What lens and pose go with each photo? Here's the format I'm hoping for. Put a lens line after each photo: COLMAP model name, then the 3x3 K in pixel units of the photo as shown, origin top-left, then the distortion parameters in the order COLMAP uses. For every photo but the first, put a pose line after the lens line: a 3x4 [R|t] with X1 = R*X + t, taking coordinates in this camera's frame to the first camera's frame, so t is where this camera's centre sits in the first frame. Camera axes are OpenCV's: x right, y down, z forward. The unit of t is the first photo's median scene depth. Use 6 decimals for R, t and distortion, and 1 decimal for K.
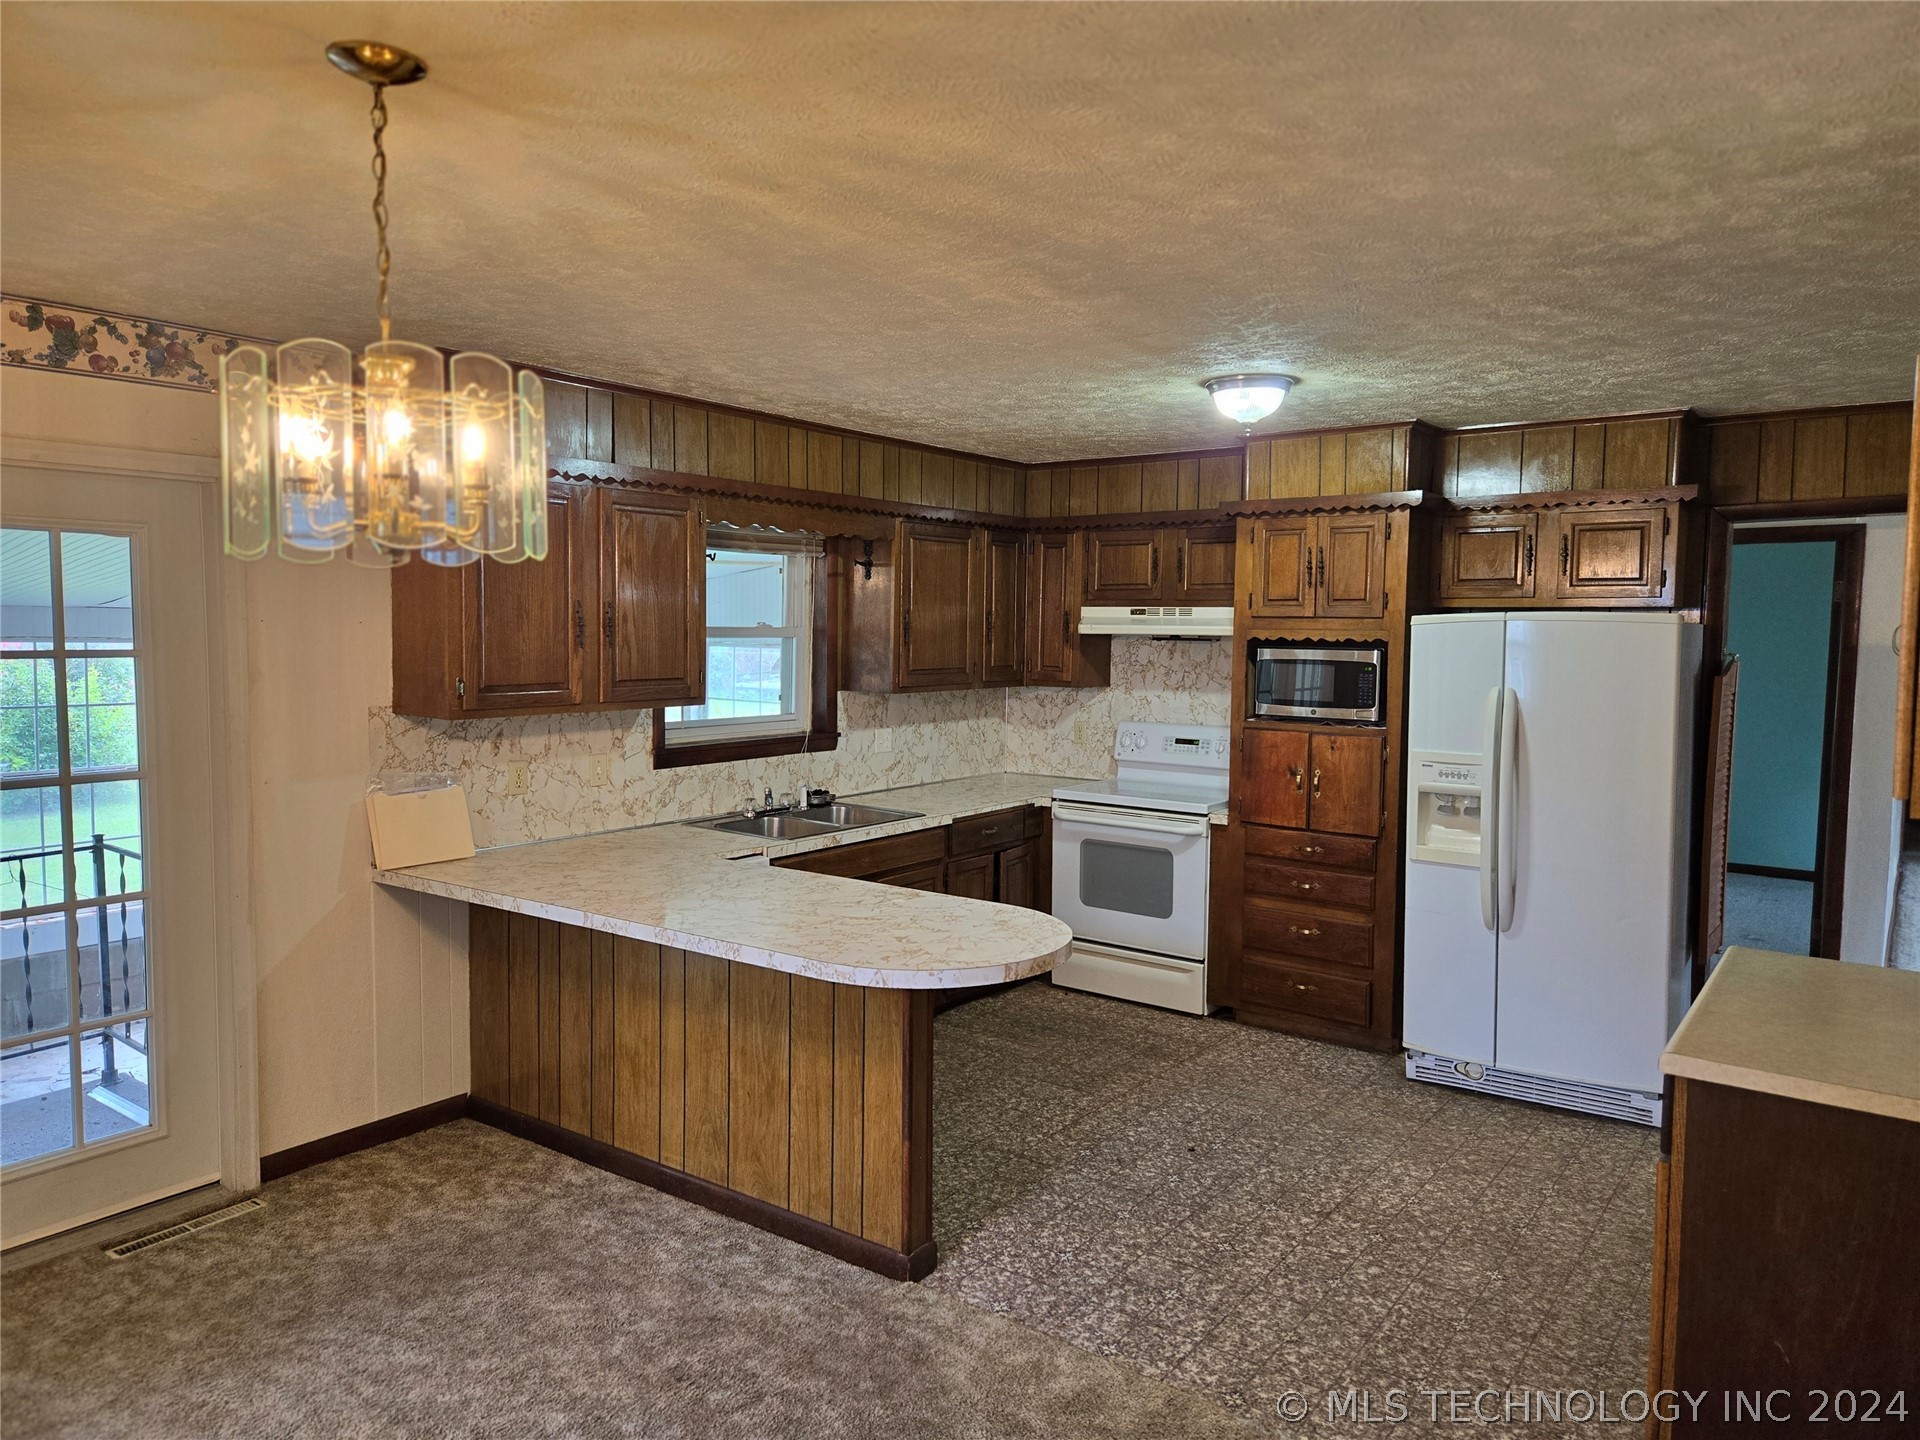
lens RADIAL K [[1283.6, 0, 970.0], [0, 1283.6, 712.8], [0, 0, 1]] dist [0.076951, -0.063325]
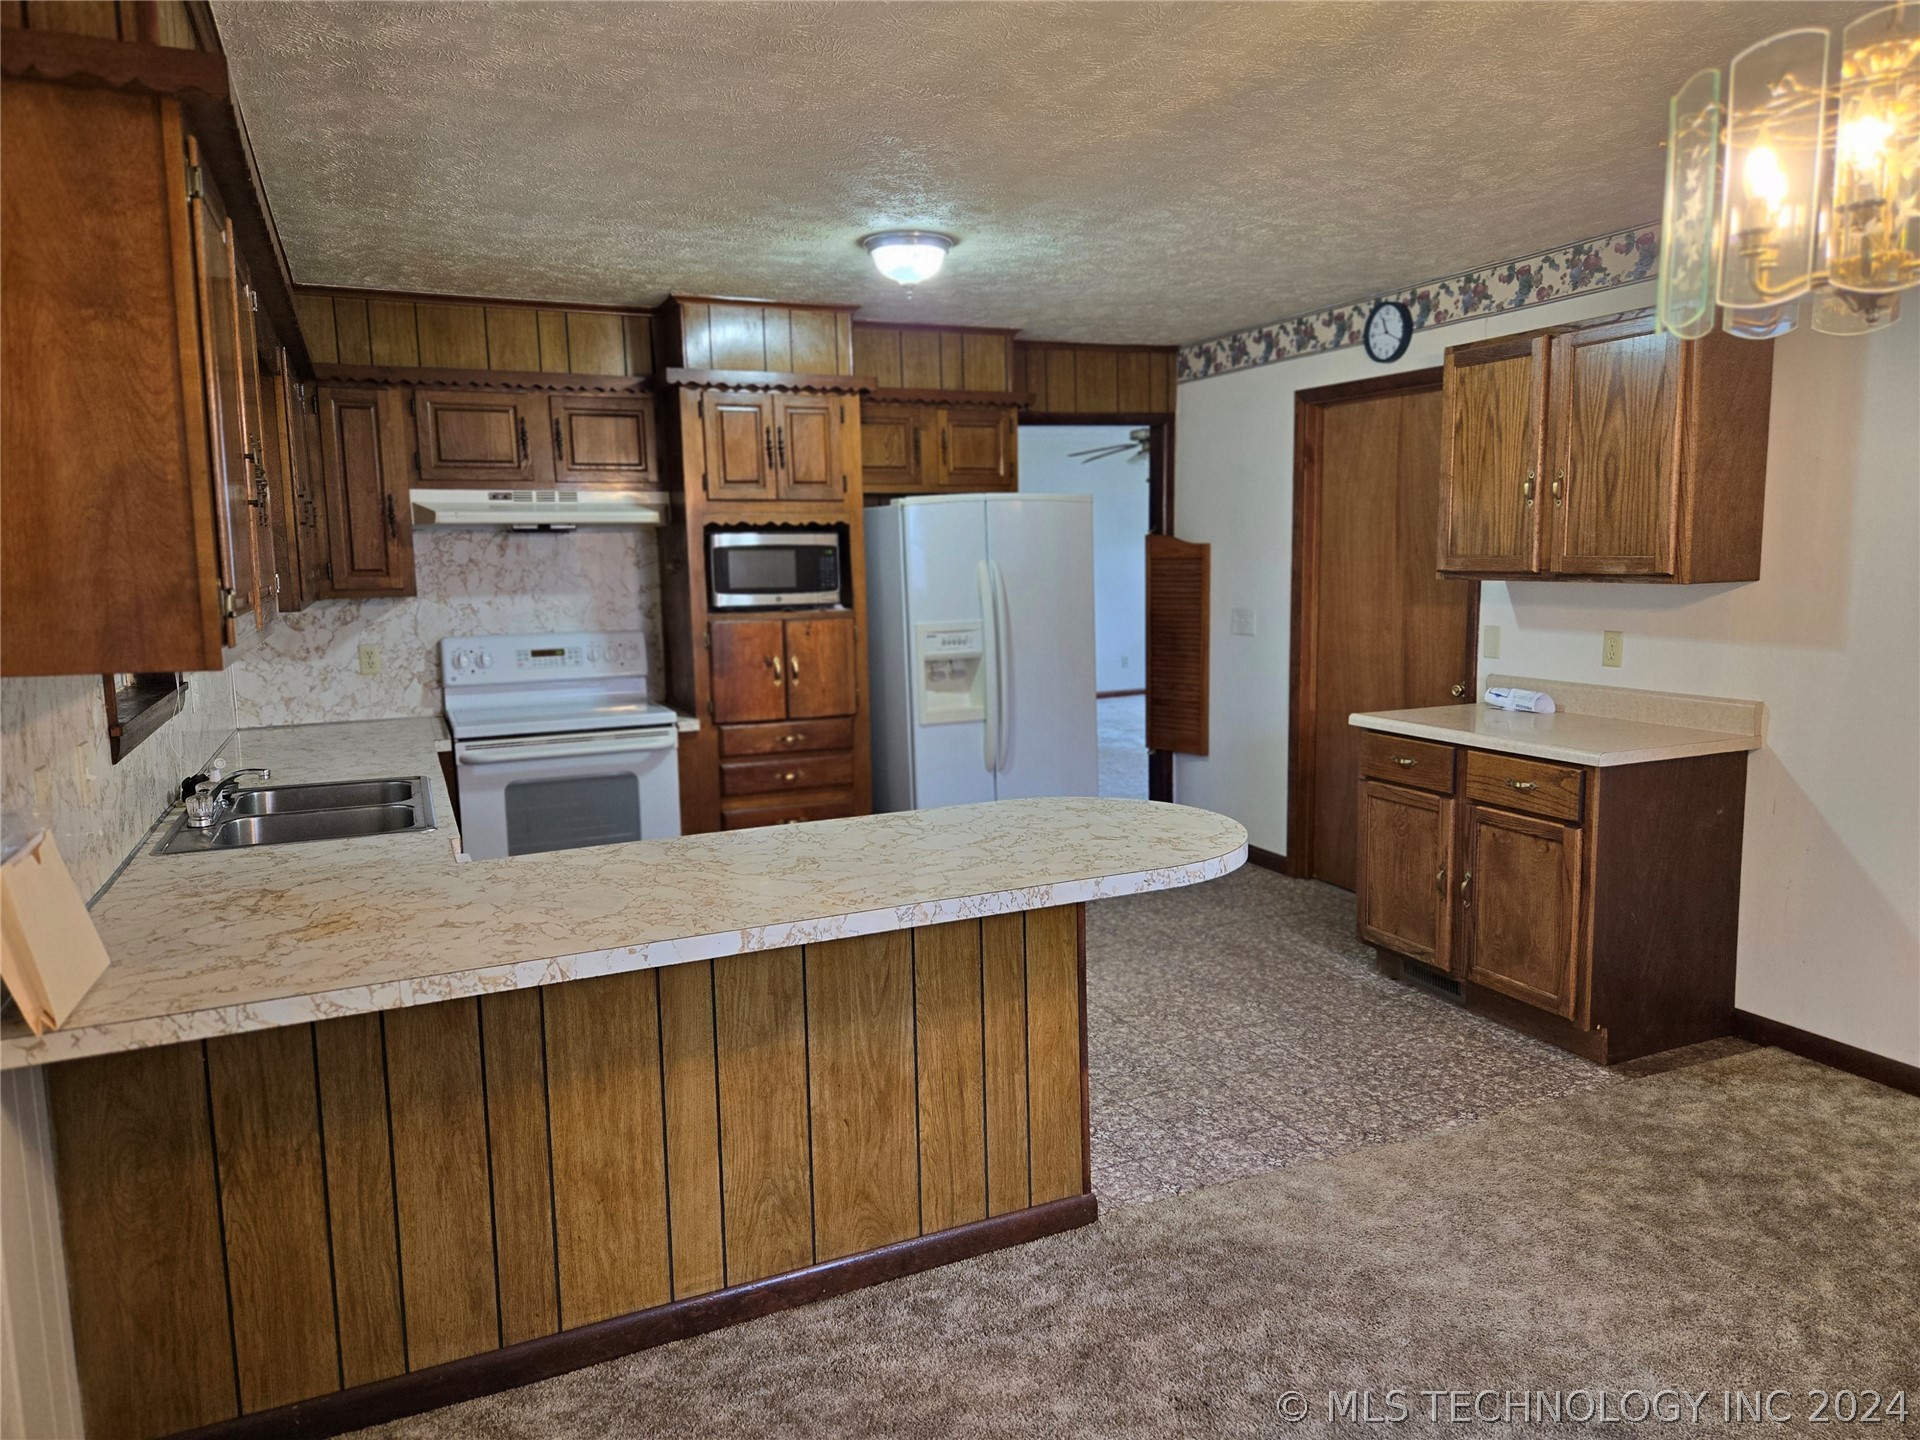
lens RADIAL K [[1283.6, 0, 973.5], [0, 1283.6, 711.9], [0, 0, 1]] dist [0.076951, -0.063325]
pose [[0.491990, -0.131053, 0.860681, -0.574246], [0.083934, 0.991140, 0.102939, -0.004188], [-0.866546, 0.021595, 0.498631, 0.440812]]
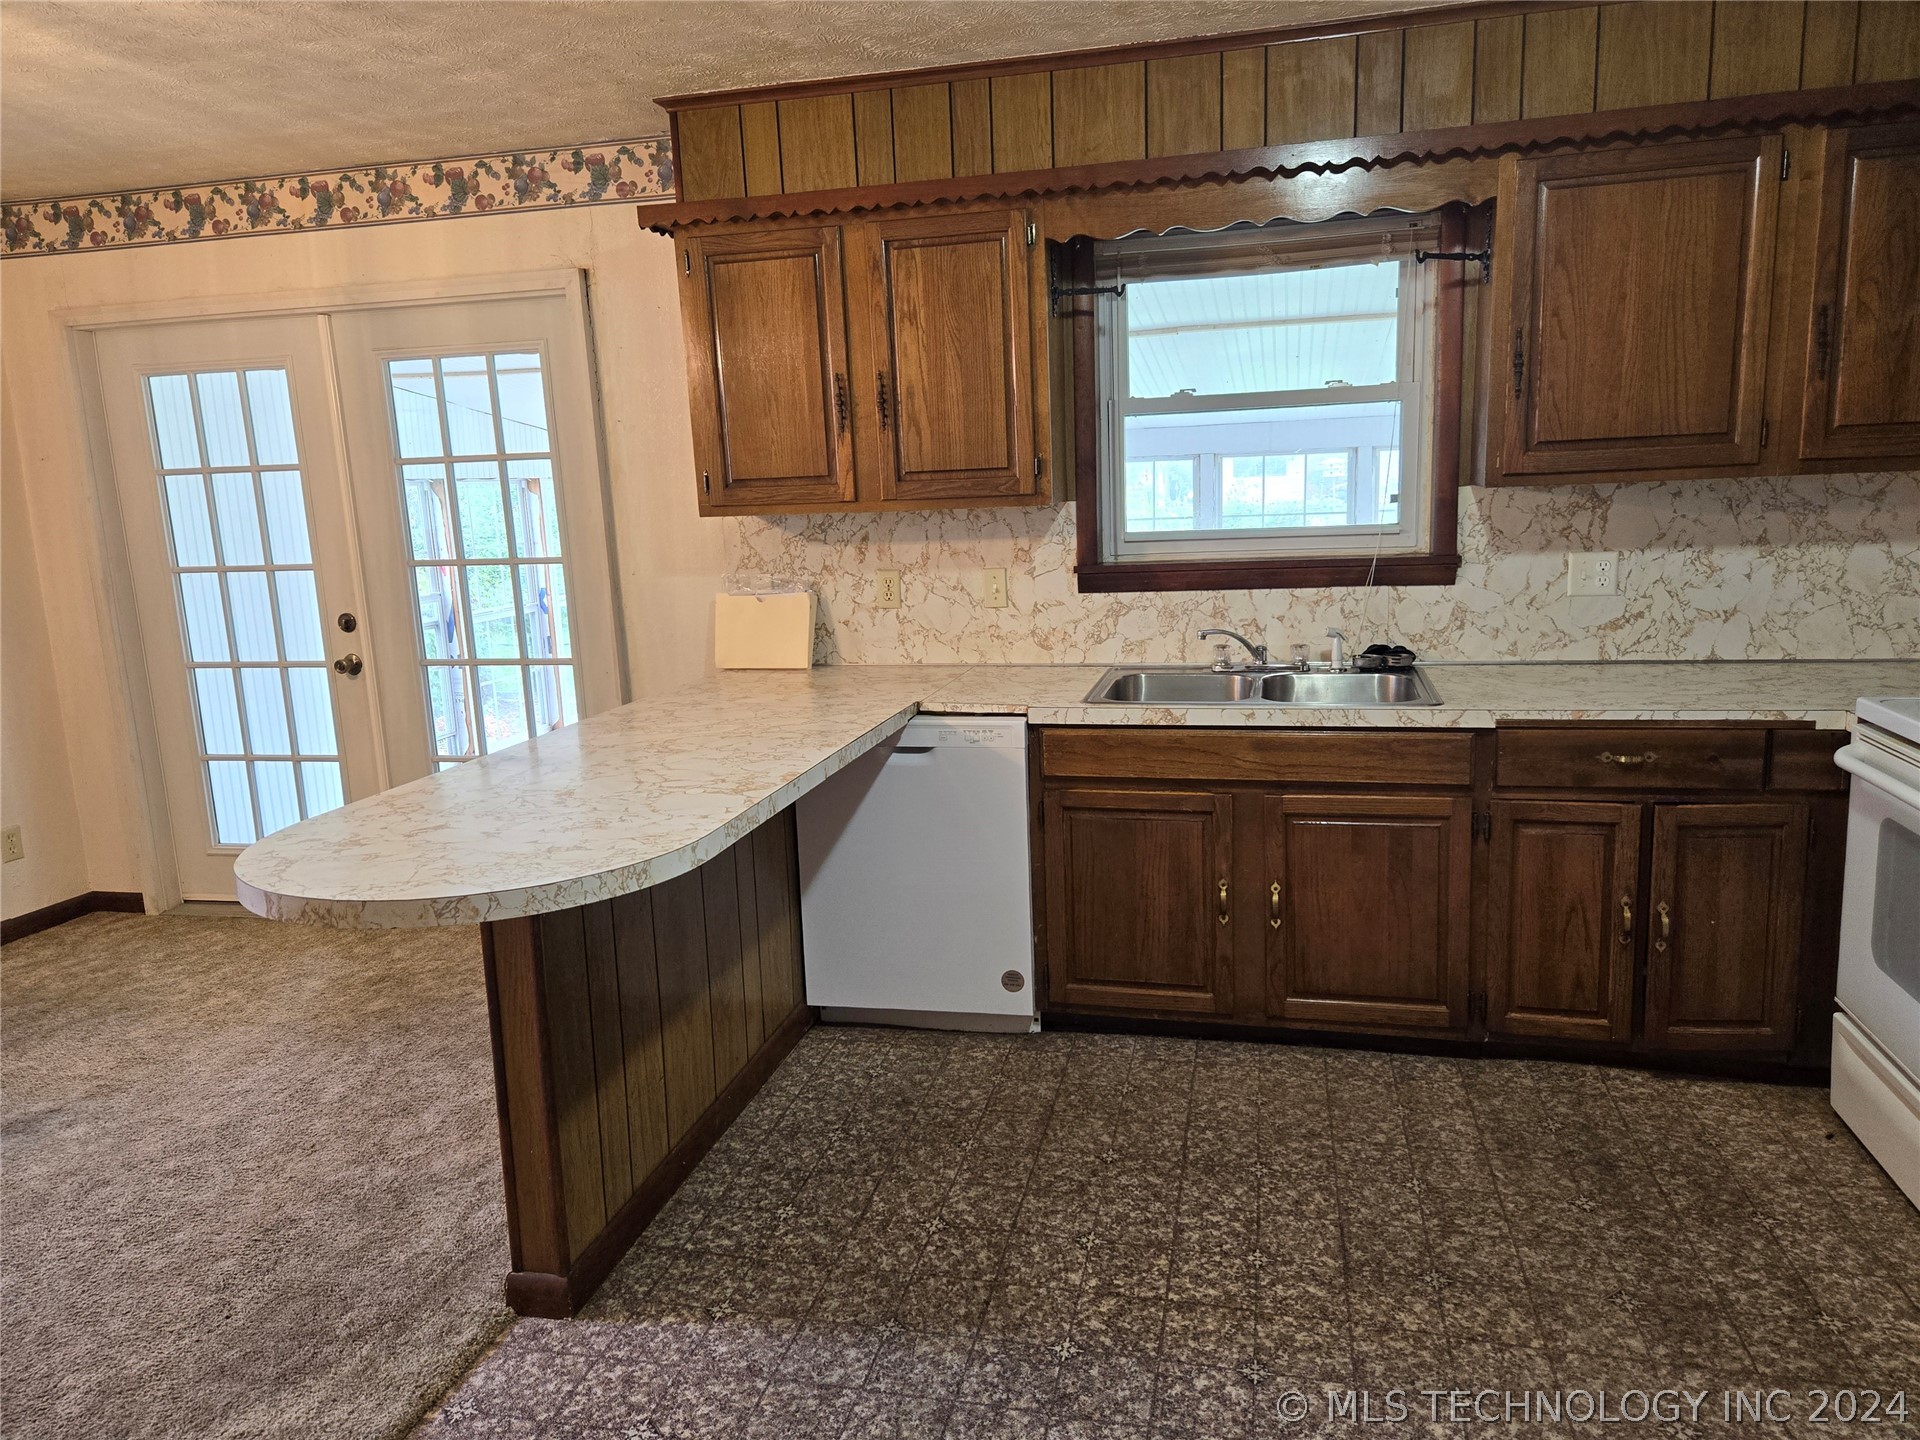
lens RADIAL K [[1283.6, 0, 971.0], [0, 1283.6, 712.2], [0, 0, 1]] dist [0.076951, -0.063325]
pose [[0.390286, 0.136800, -0.910474, 0.464811], [-0.020410, 0.989942, 0.139991, 0.009135], [0.920467, -0.036053, 0.389153, 0.685483]]
